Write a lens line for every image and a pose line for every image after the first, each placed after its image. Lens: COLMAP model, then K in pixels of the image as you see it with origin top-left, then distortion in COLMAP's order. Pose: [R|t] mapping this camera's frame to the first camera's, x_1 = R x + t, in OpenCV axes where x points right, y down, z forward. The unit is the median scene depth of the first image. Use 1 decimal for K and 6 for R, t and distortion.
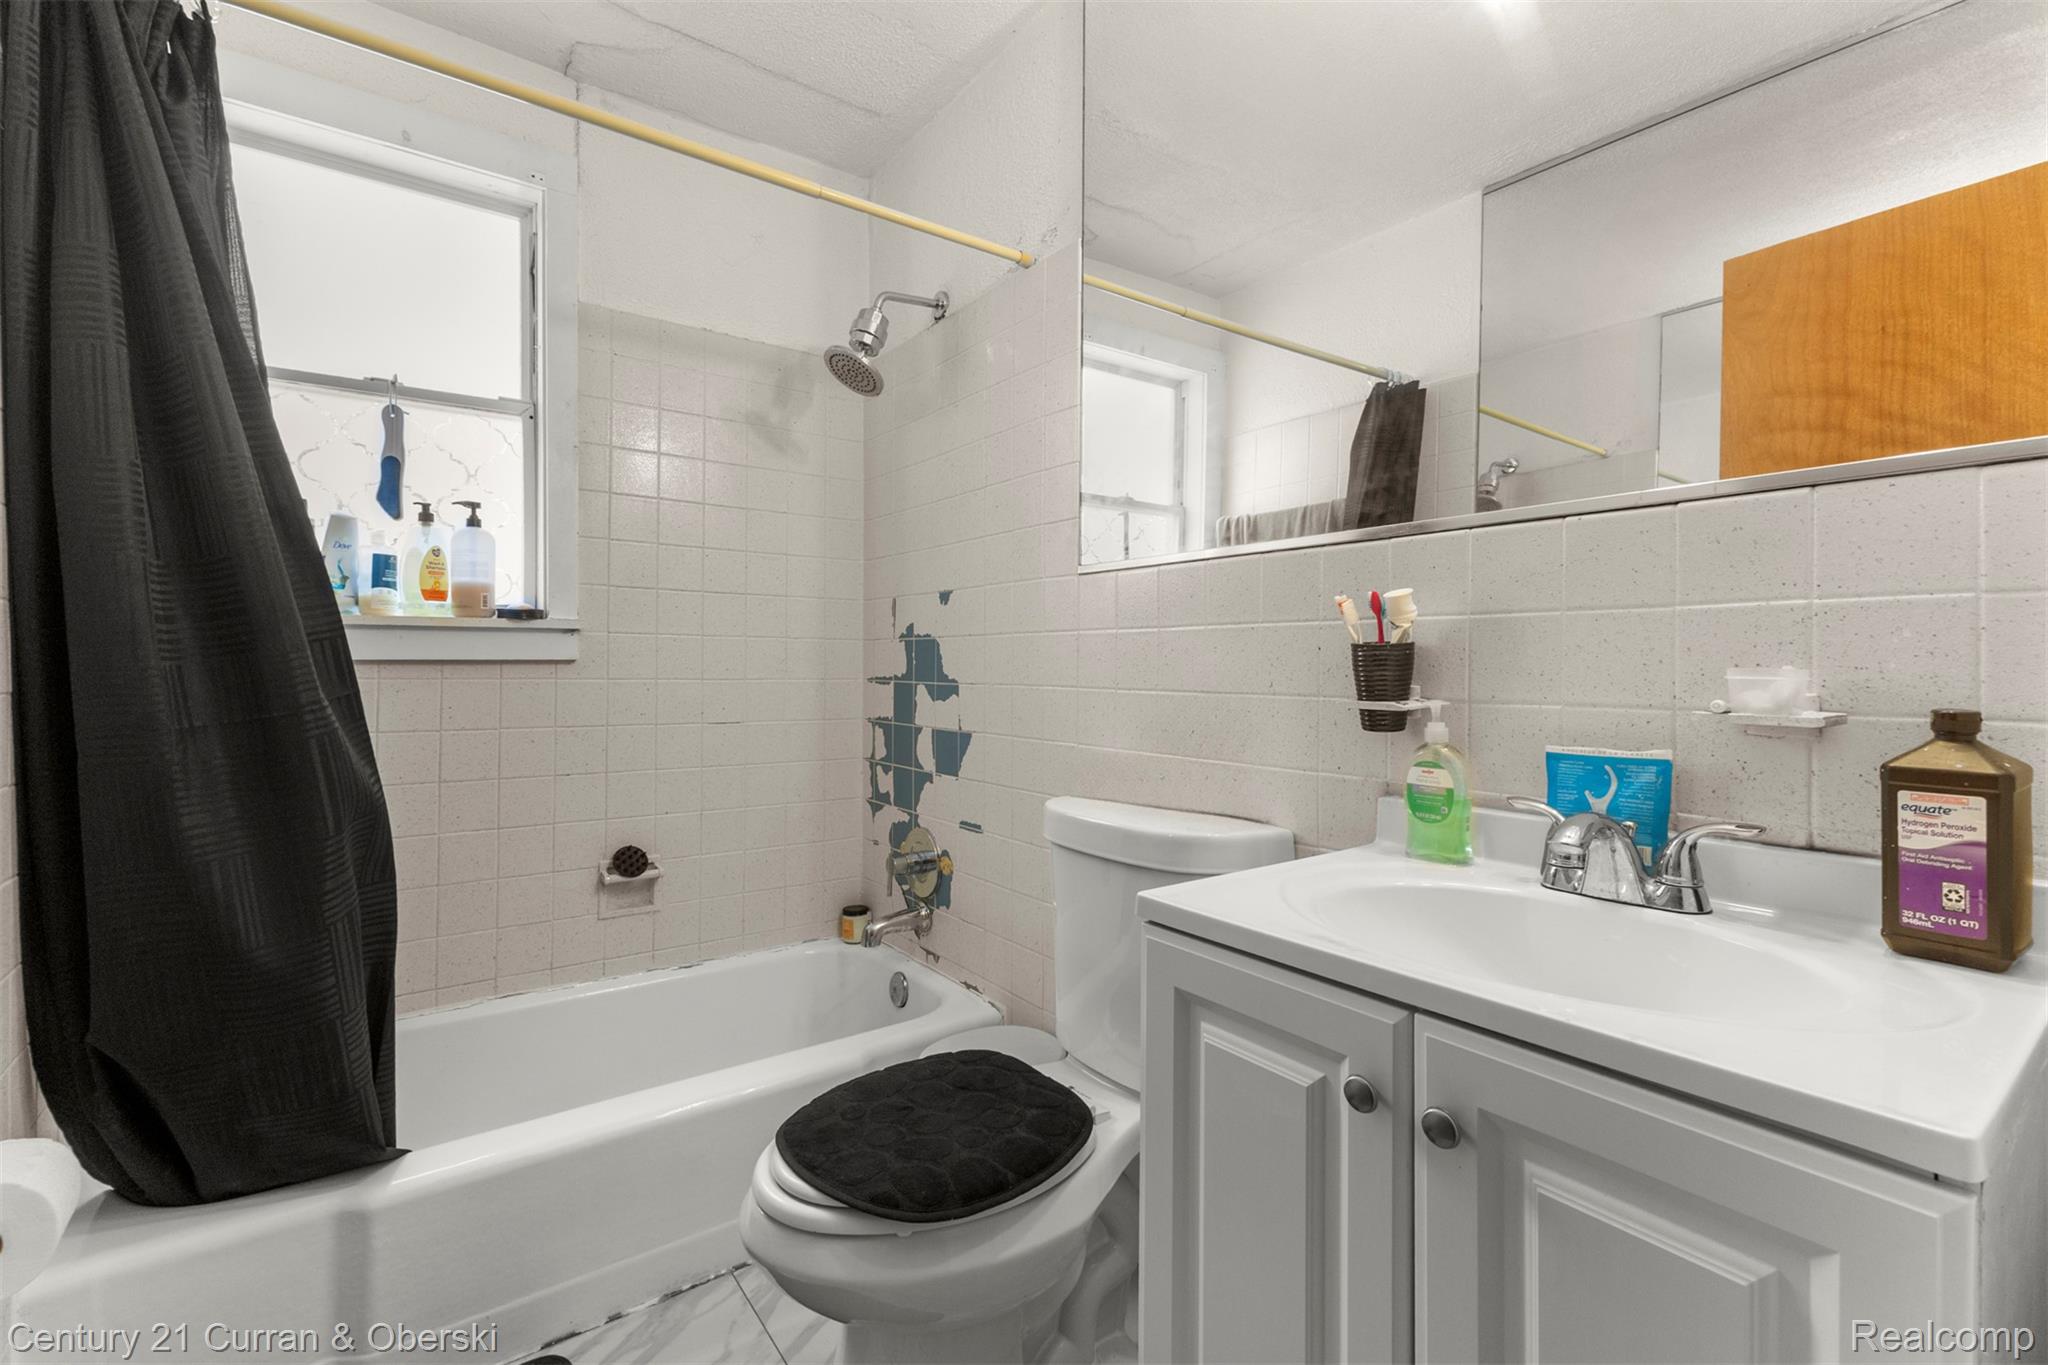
lens RADIAL K [[896.8, 0, 1025.8], [0, 896.8, 674.2], [0, 0, 1]] dist [0.008315, -0.001516]
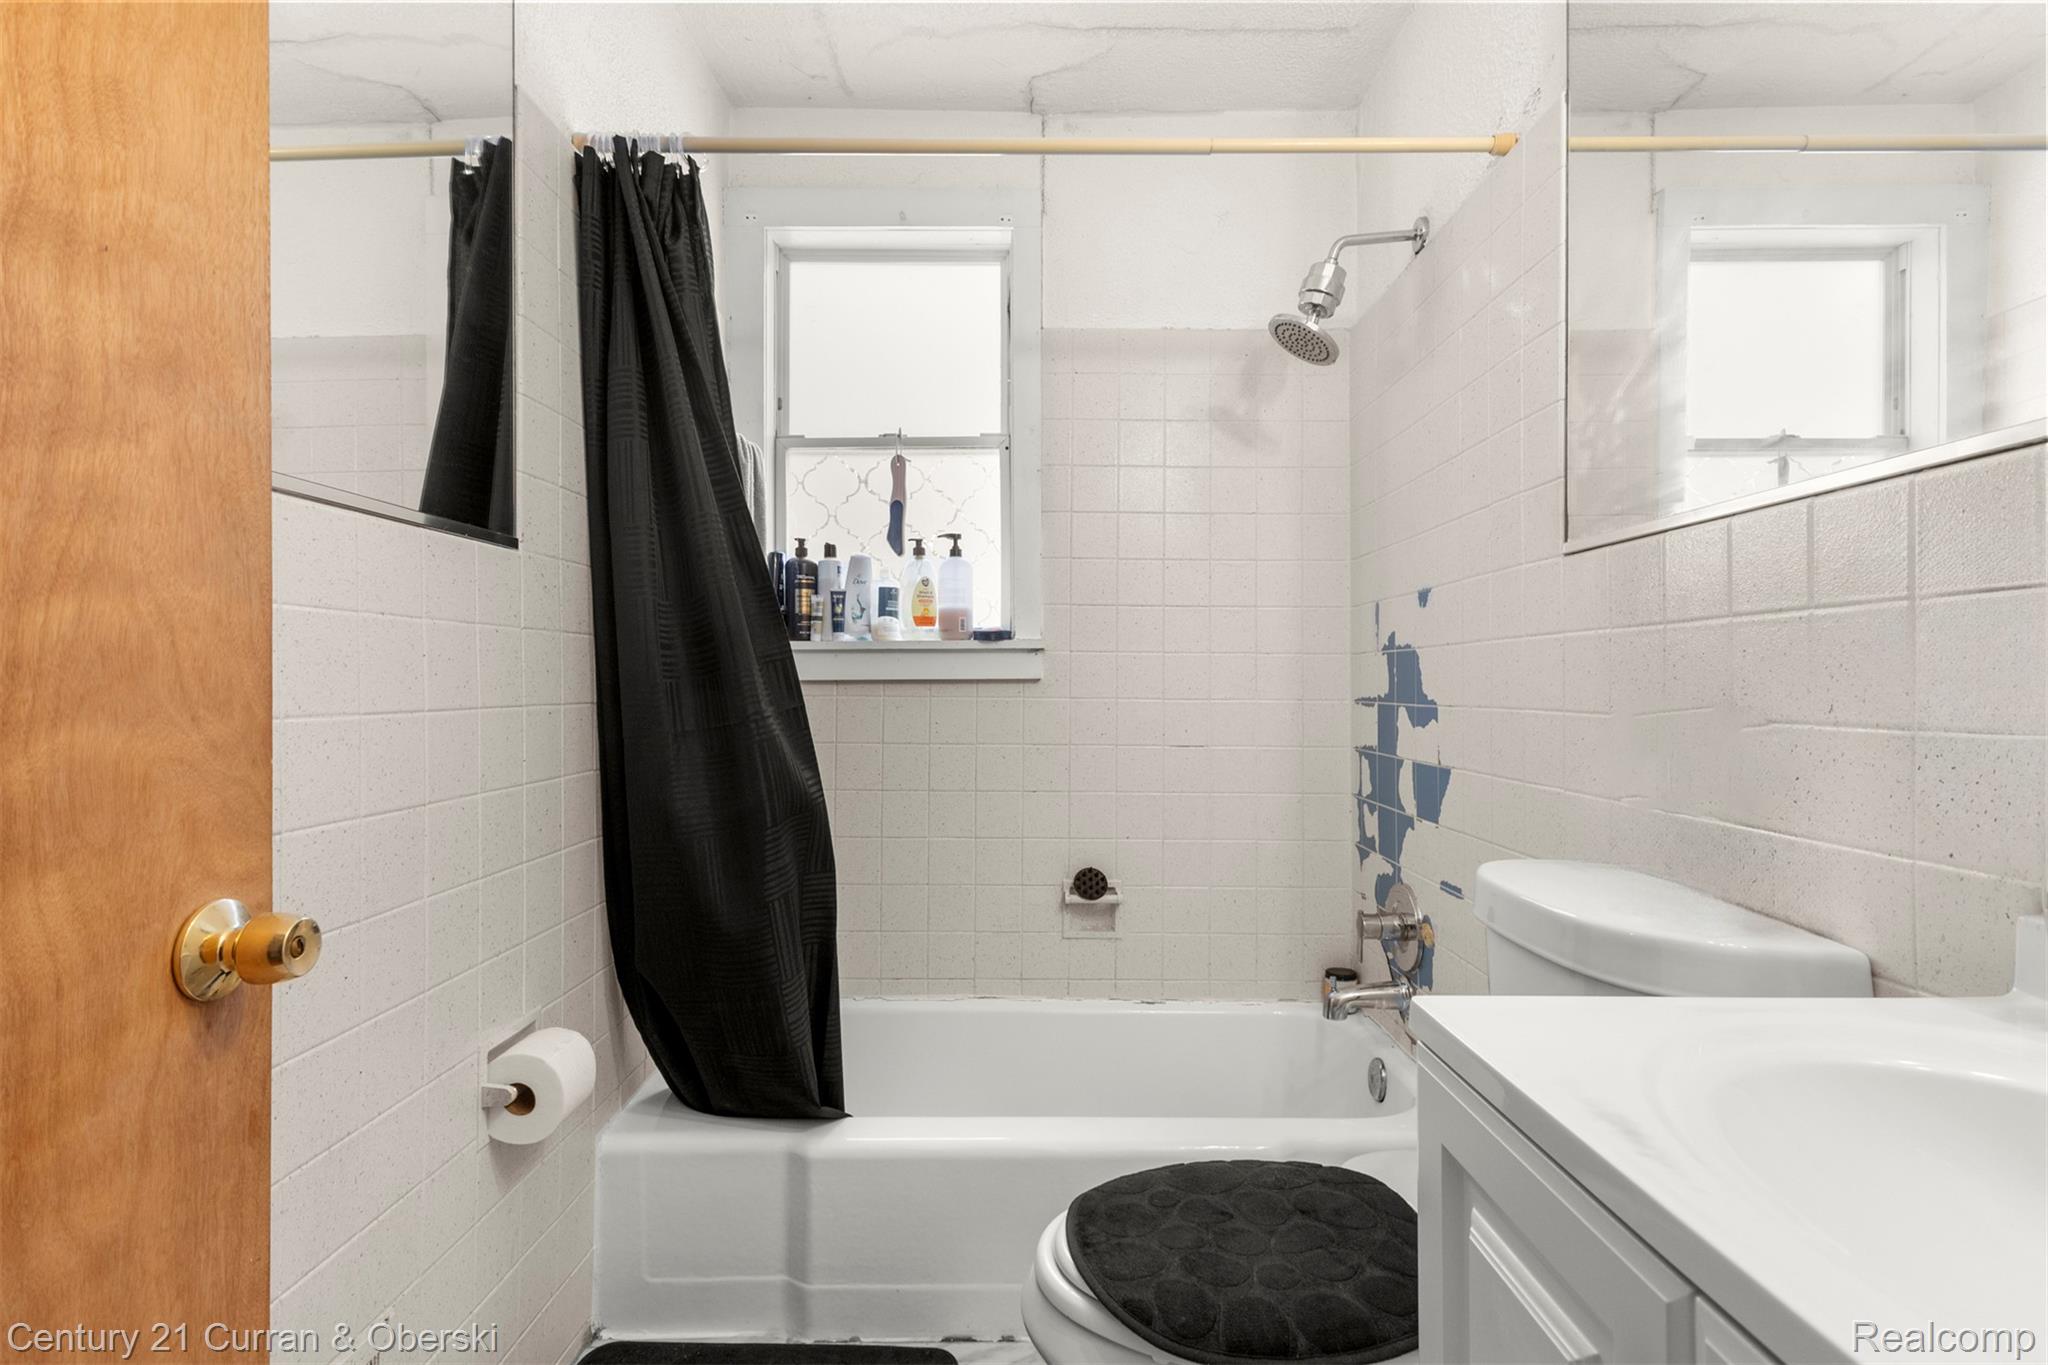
lens RADIAL K [[987.7, 0, 1025.2], [0, 987.7, 684.0], [0, 0, 1]] dist [0.008476, 0.002520]
pose [[0.808479, -0.004182, -0.588511, 0.151665], [-0.004446, 0.999903, -0.013213, 0.004768], [0.588509, 0.013299, 0.808381, 0.087342]]
